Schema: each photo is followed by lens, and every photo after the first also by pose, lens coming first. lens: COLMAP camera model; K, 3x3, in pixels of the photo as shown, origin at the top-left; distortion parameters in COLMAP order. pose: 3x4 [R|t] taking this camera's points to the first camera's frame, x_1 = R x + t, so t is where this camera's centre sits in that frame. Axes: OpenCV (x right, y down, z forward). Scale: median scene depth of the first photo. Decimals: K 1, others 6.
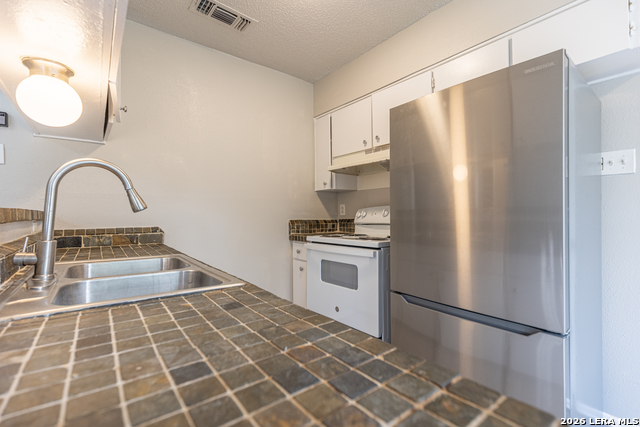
lens RADIAL K [[287.8, 0, 322.9], [0, 287.8, 211.3], [0, 0, 1]] dist [0.009094, -0.000377]
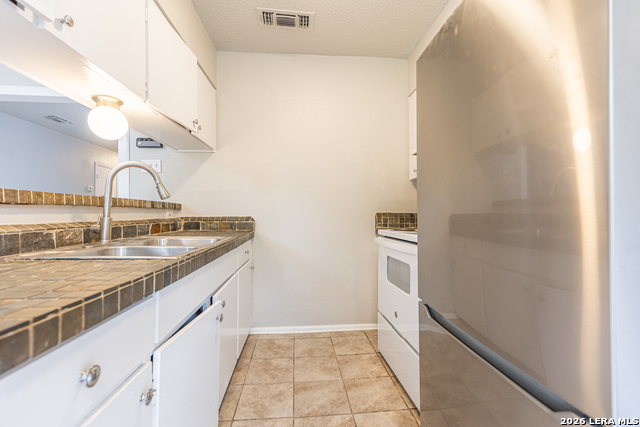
lens RADIAL K [[287.8, 0, 319.6], [0, 287.8, 211.9], [0, 0, 1]] dist [0.009094, -0.000377]
pose [[0.831090, 0.000748, -0.556138, 0.359317], [0.003171, 0.999976, 0.006084, 0.030222], [0.556130, -0.006820, 0.831068, 0.172009]]
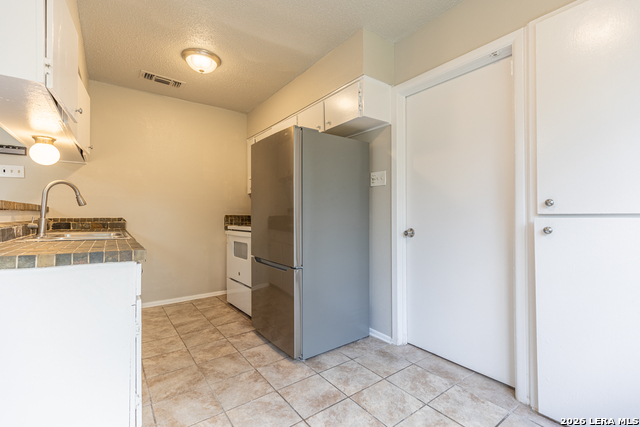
lens RADIAL K [[287.8, 0, 321.4], [0, 287.8, 212.5], [0, 0, 1]] dist [0.009094, -0.000377]
pose [[0.999329, 0.006638, -0.036020, 0.560598], [-0.006565, 0.999976, 0.002151, 0.017408], [0.036033, -0.001913, 0.999349, -0.506604]]
